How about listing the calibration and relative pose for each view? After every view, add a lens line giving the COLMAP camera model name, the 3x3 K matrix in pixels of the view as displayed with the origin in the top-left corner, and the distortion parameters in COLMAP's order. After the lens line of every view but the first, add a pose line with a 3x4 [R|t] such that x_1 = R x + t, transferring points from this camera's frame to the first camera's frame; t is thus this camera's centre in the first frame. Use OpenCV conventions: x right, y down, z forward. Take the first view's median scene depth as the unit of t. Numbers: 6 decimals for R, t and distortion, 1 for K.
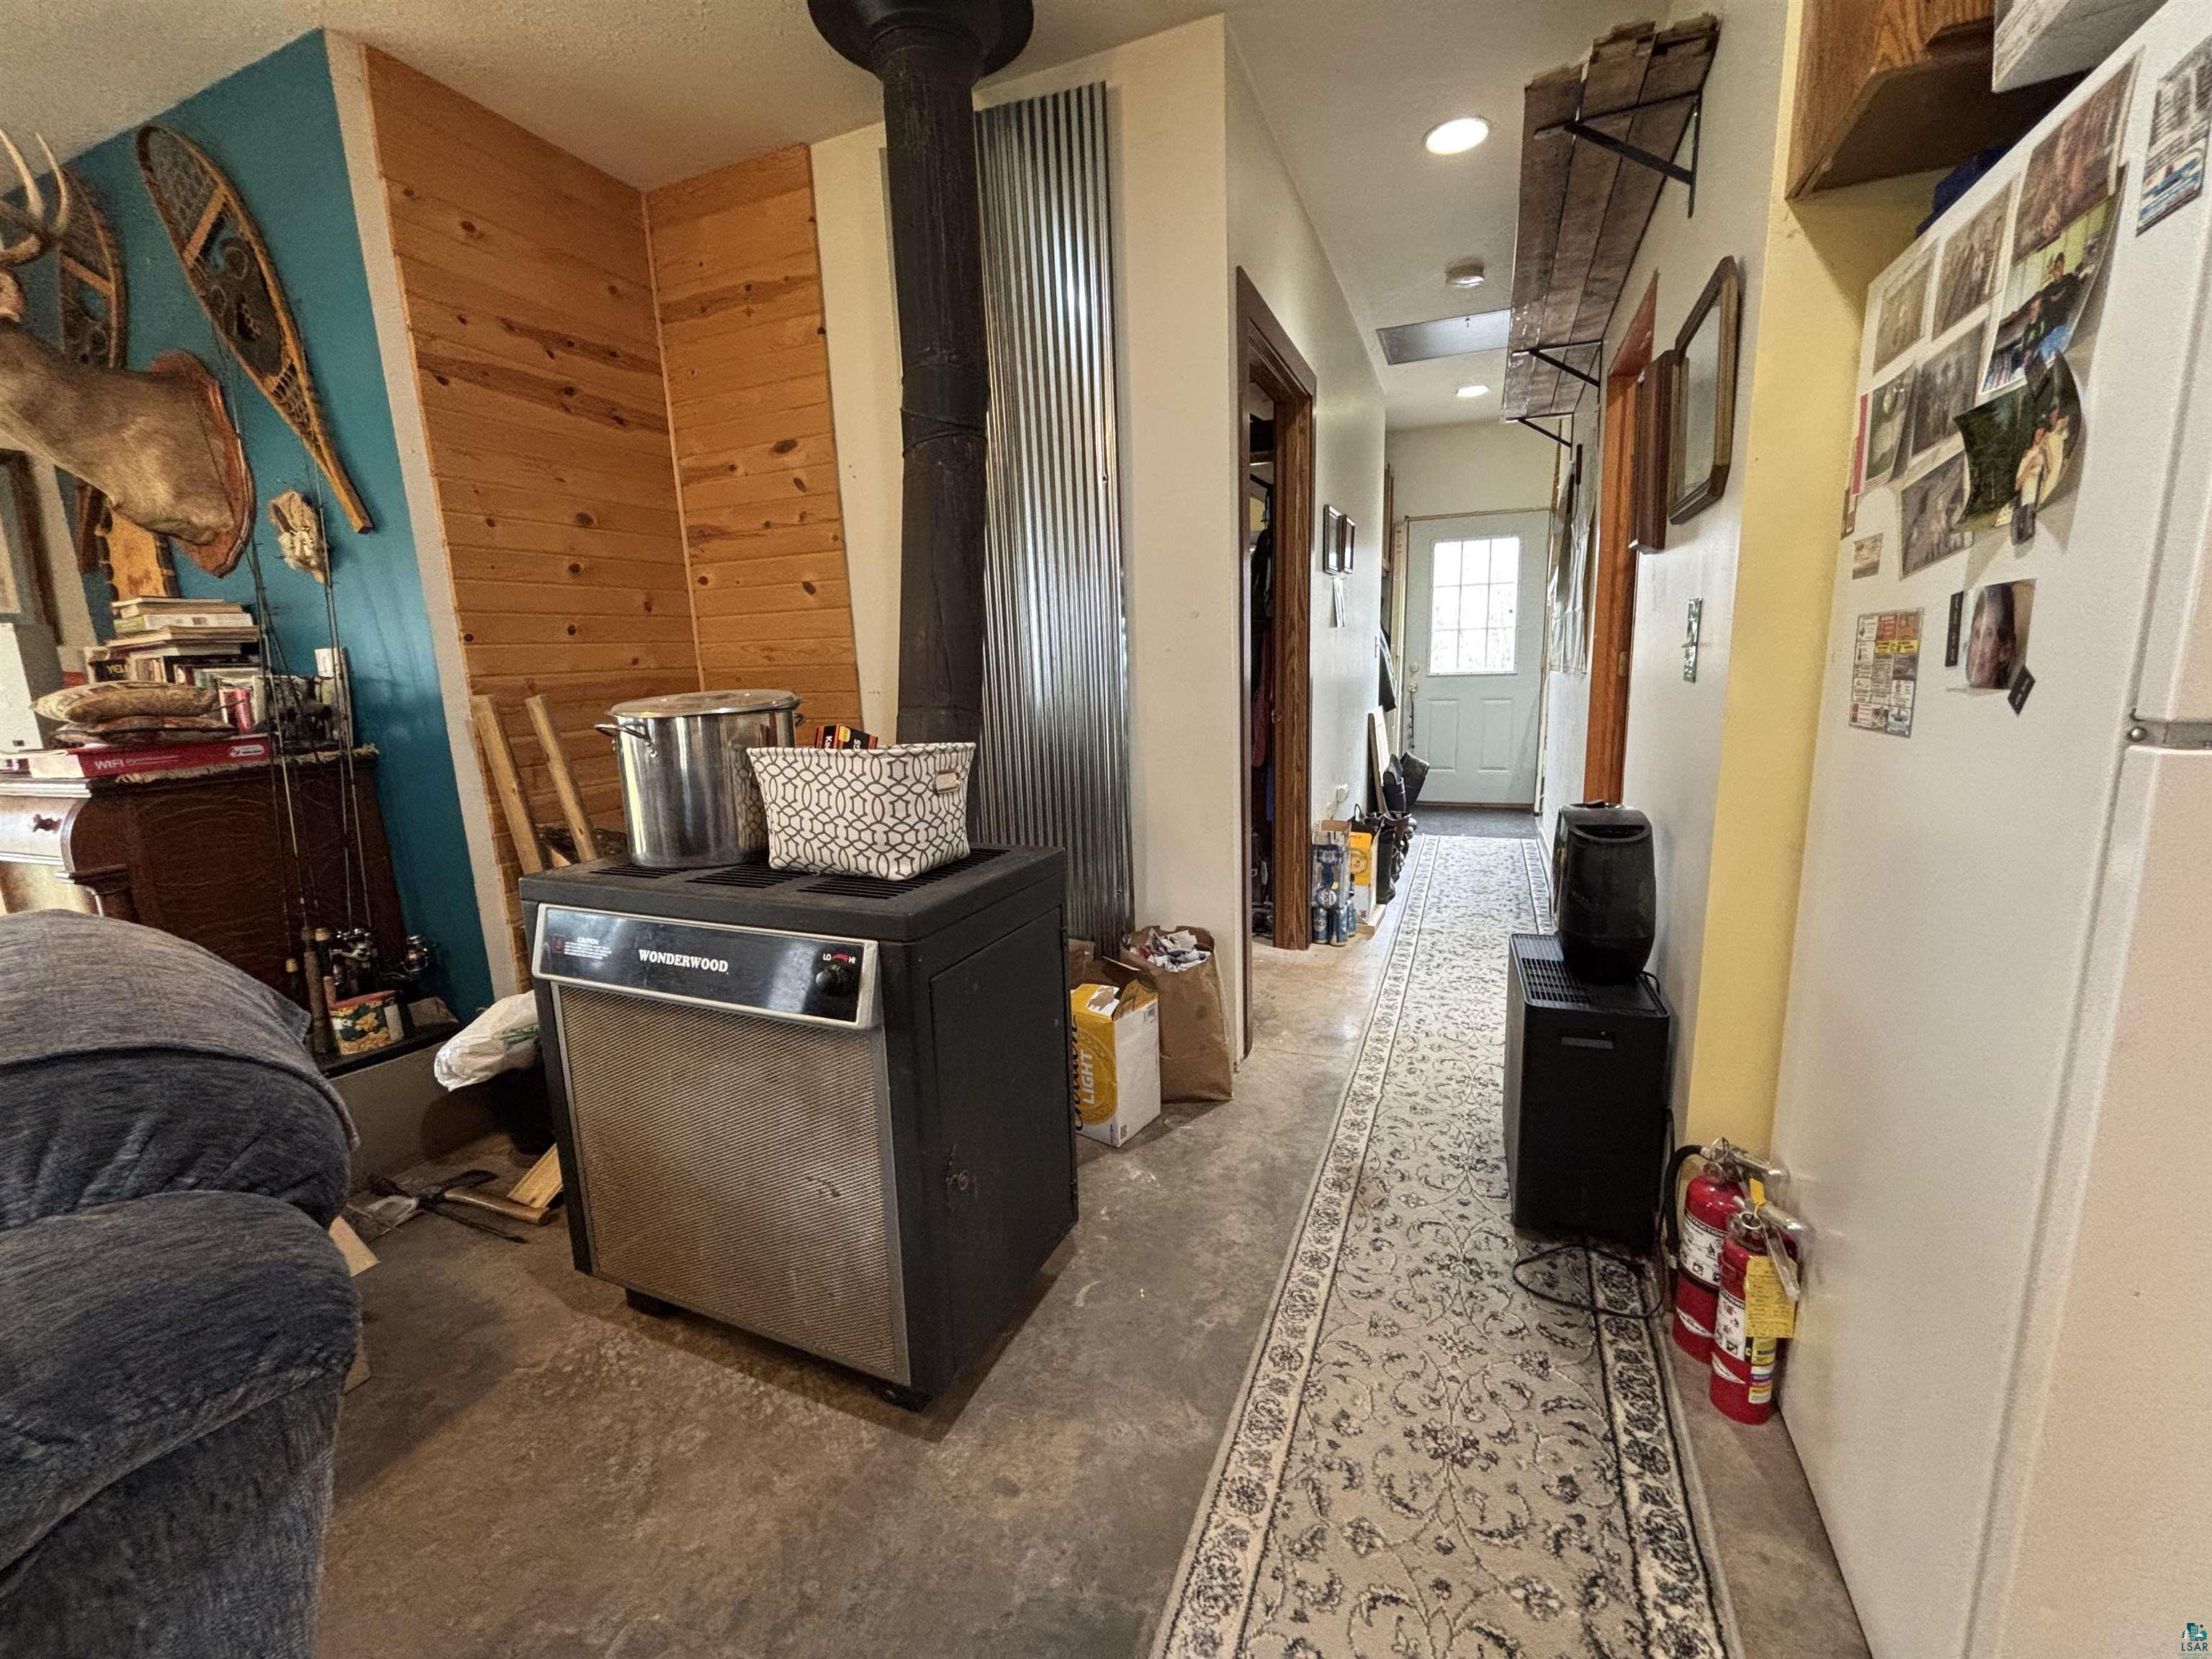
lens RADIAL K [[886.0, 0, 1107.7], [0, 886.0, 813.6], [0, 0, 1]] dist [0.000791, -0.000052]
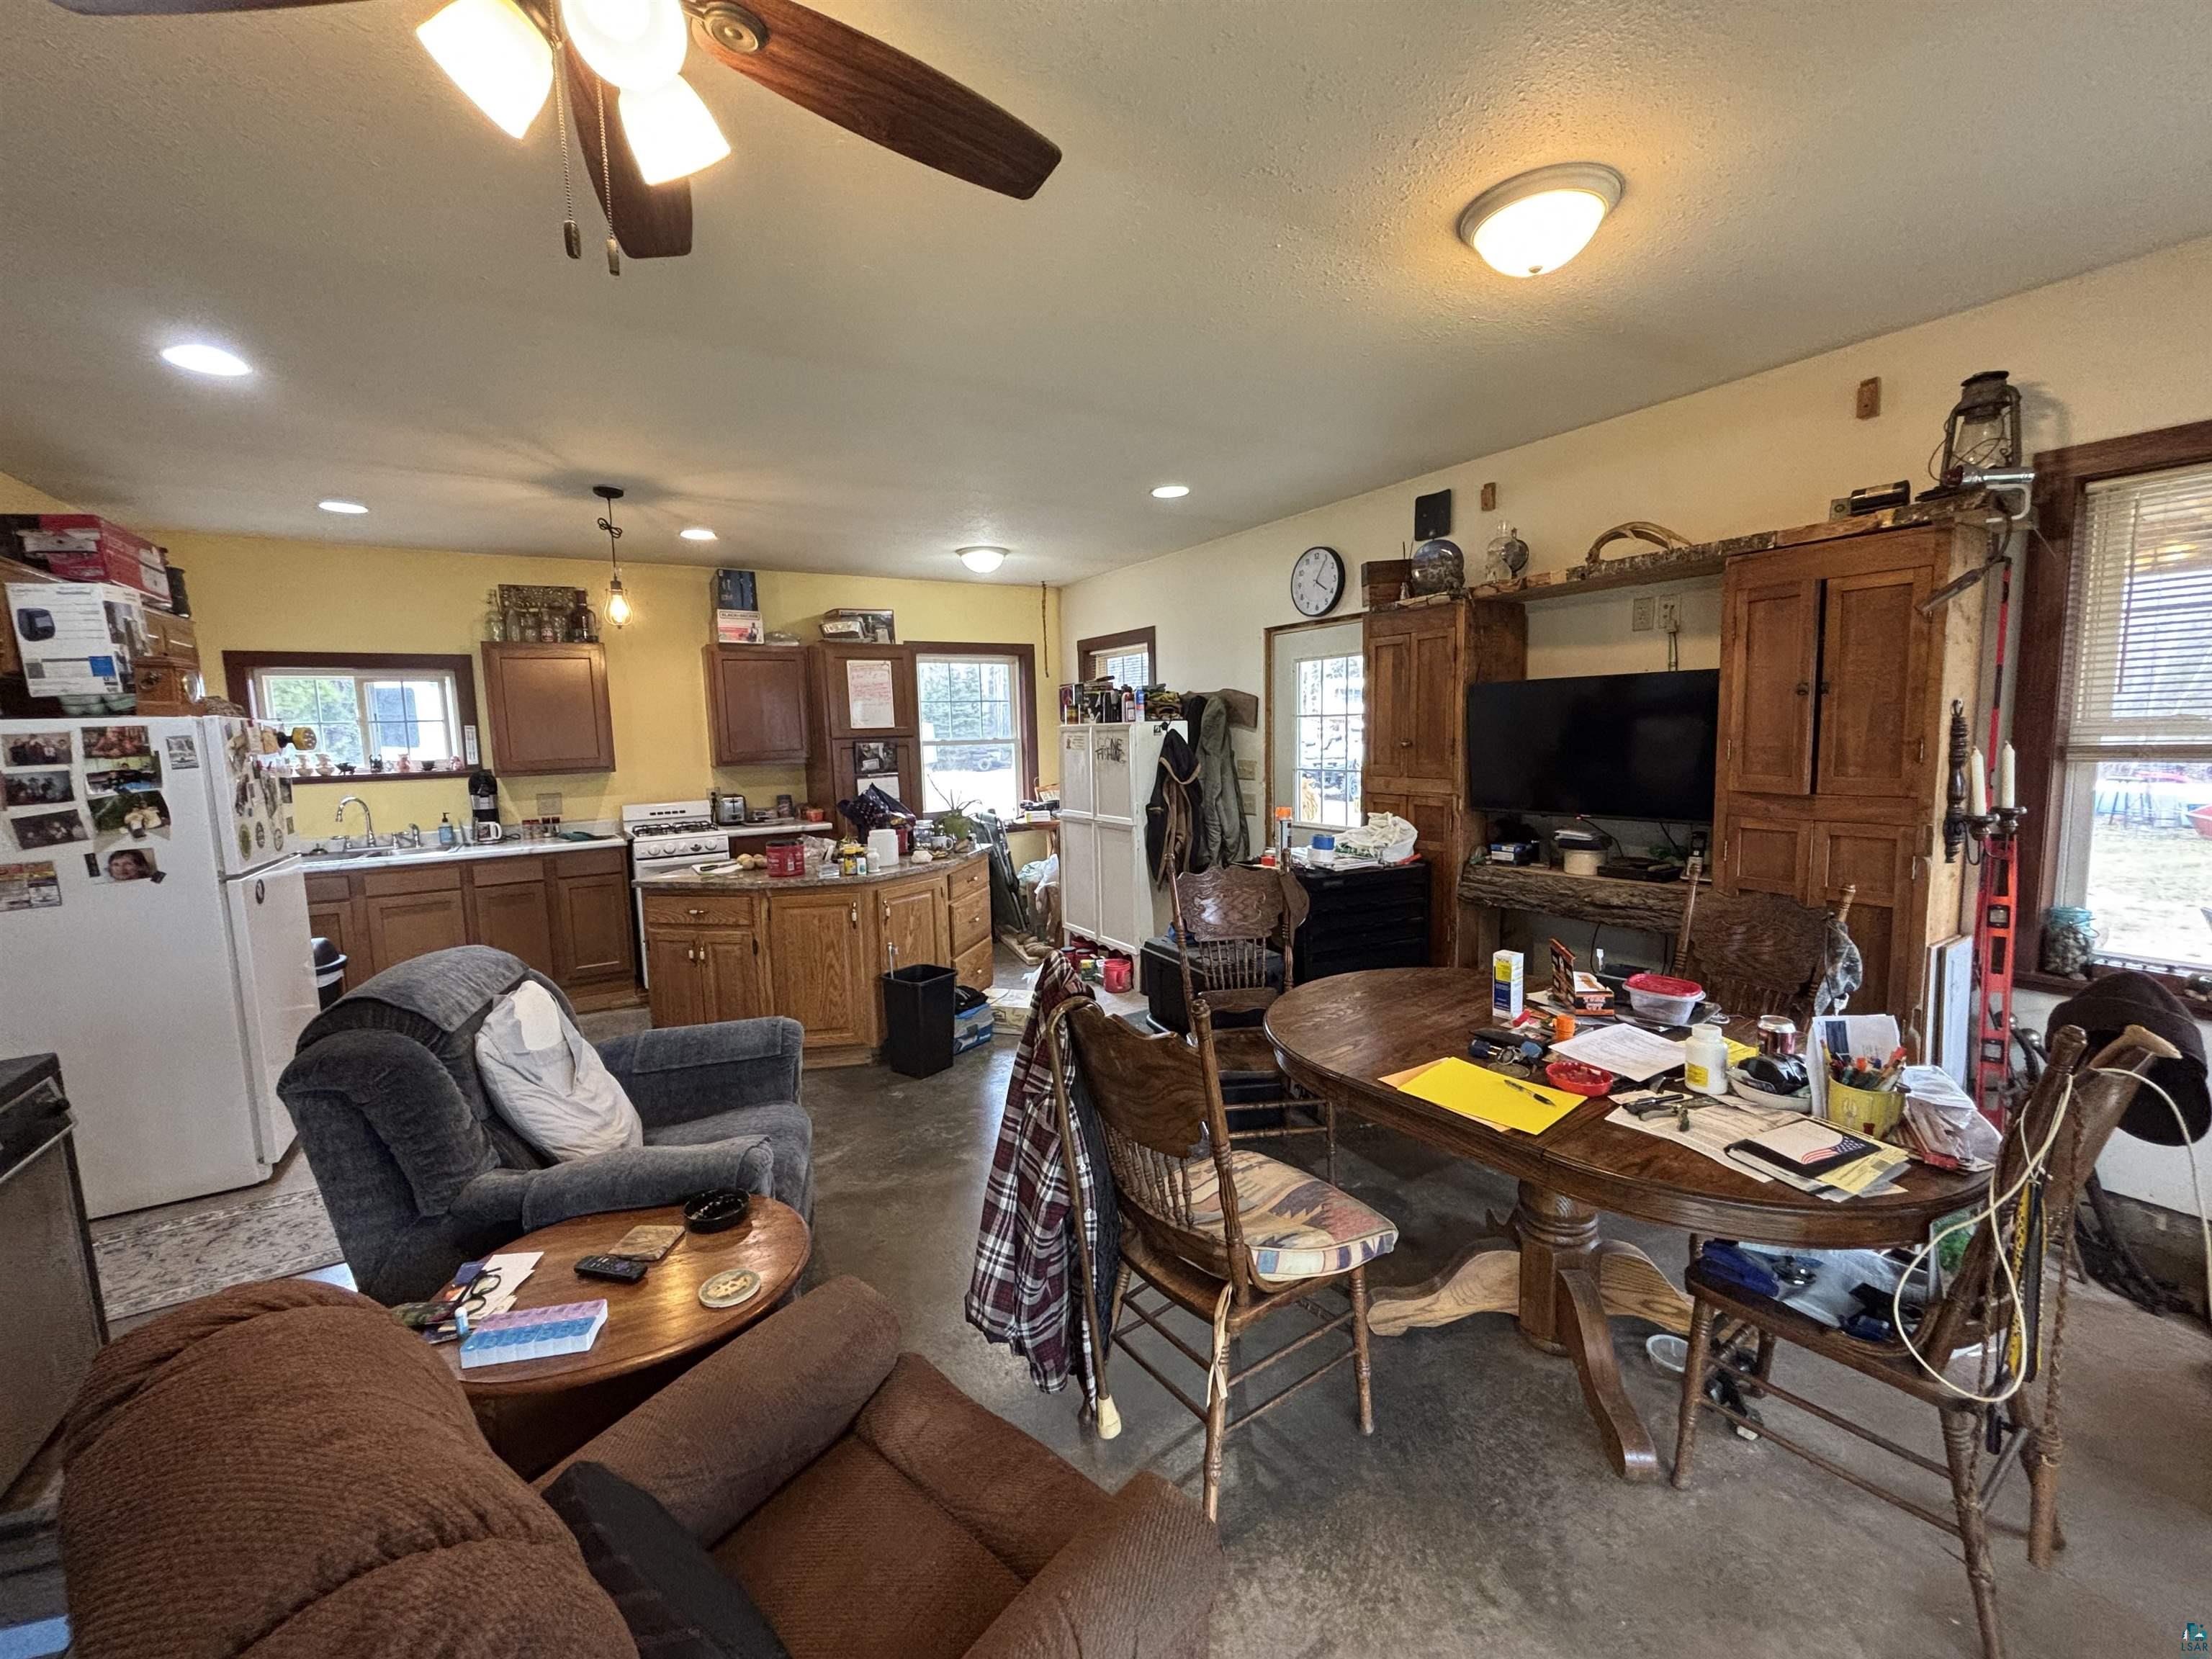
lens RADIAL K [[898.4, 0, 1105.9], [0, 898.4, 824.9], [0, 0, 1]] dist [0.001803, -0.000330]
pose [[-0.811002, -0.006244, 0.585009, -2.993189], [0.159423, 0.959743, 0.231253, -0.405971], [-0.562903, 0.280811, -0.777358, 1.139142]]
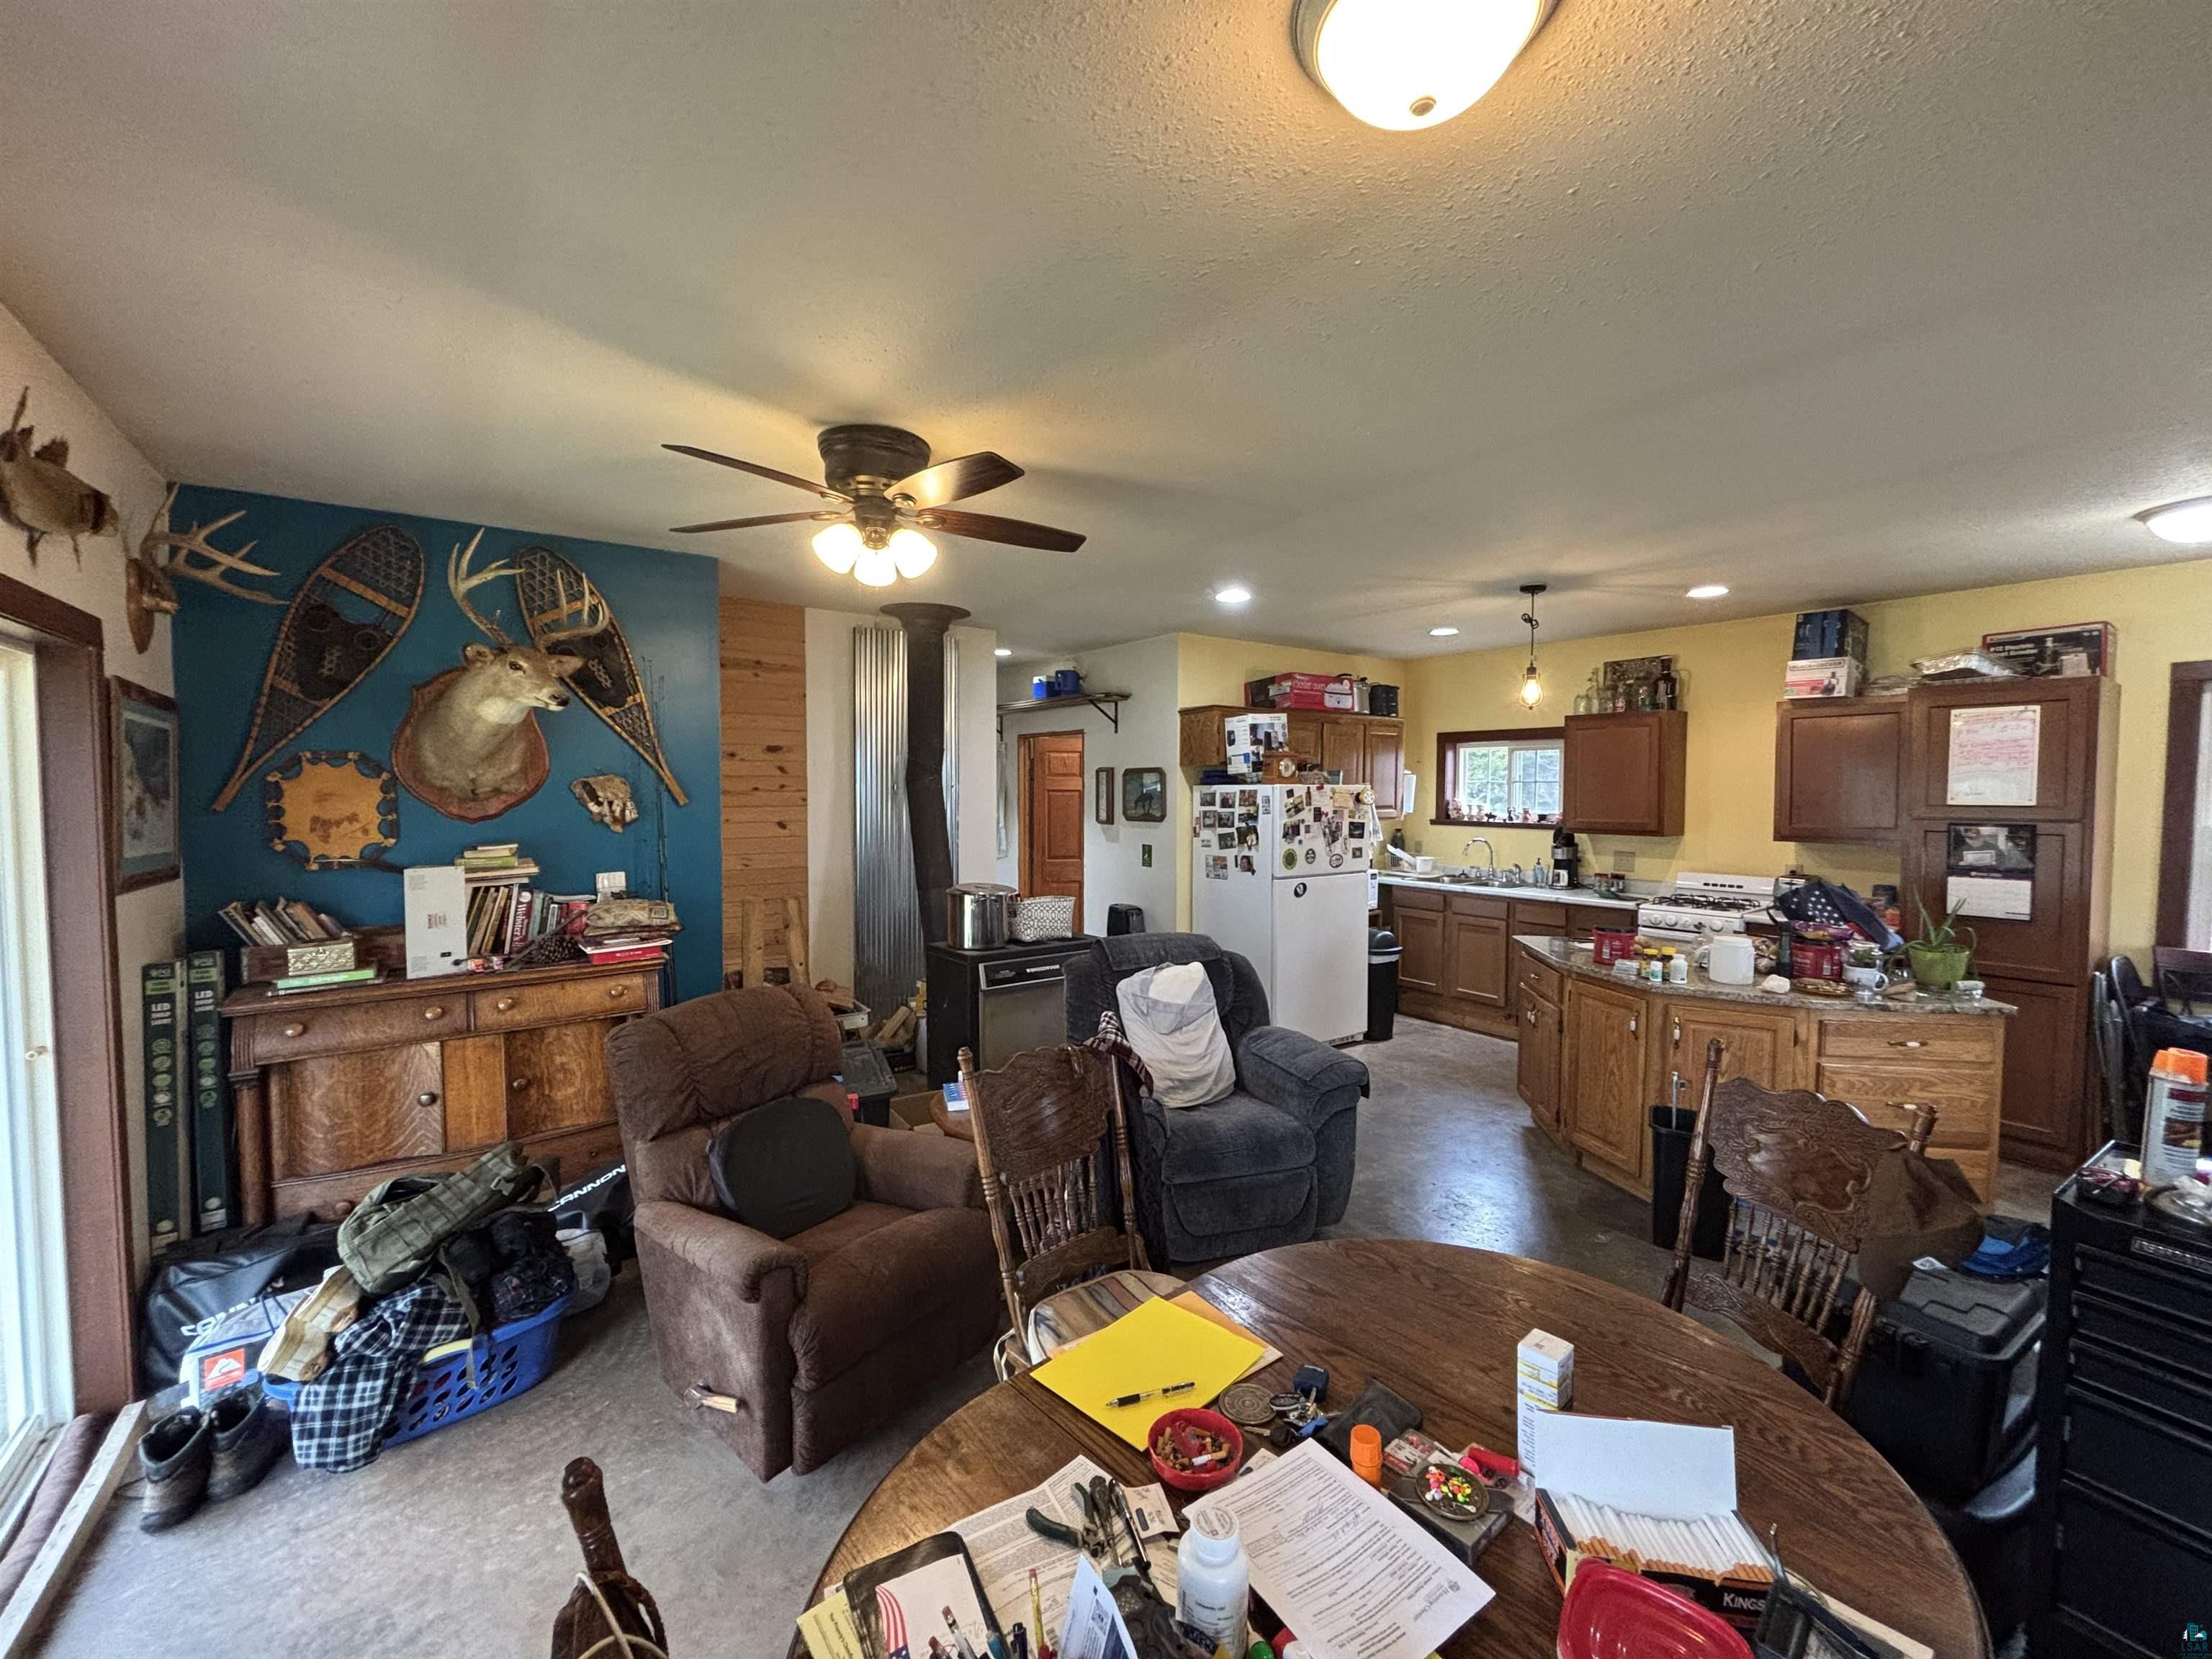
lens RADIAL K [[880.2, 0, 1052.9], [0, 880.2, 826.5], [0, 0, 1]] dist [-0.055703, 0.012980]
pose [[0.565504, -0.005159, 0.824729, -3.643433], [0.129580, 0.988117, -0.082670, -0.091356], [-0.814502, 0.153618, 0.559452, -1.043250]]
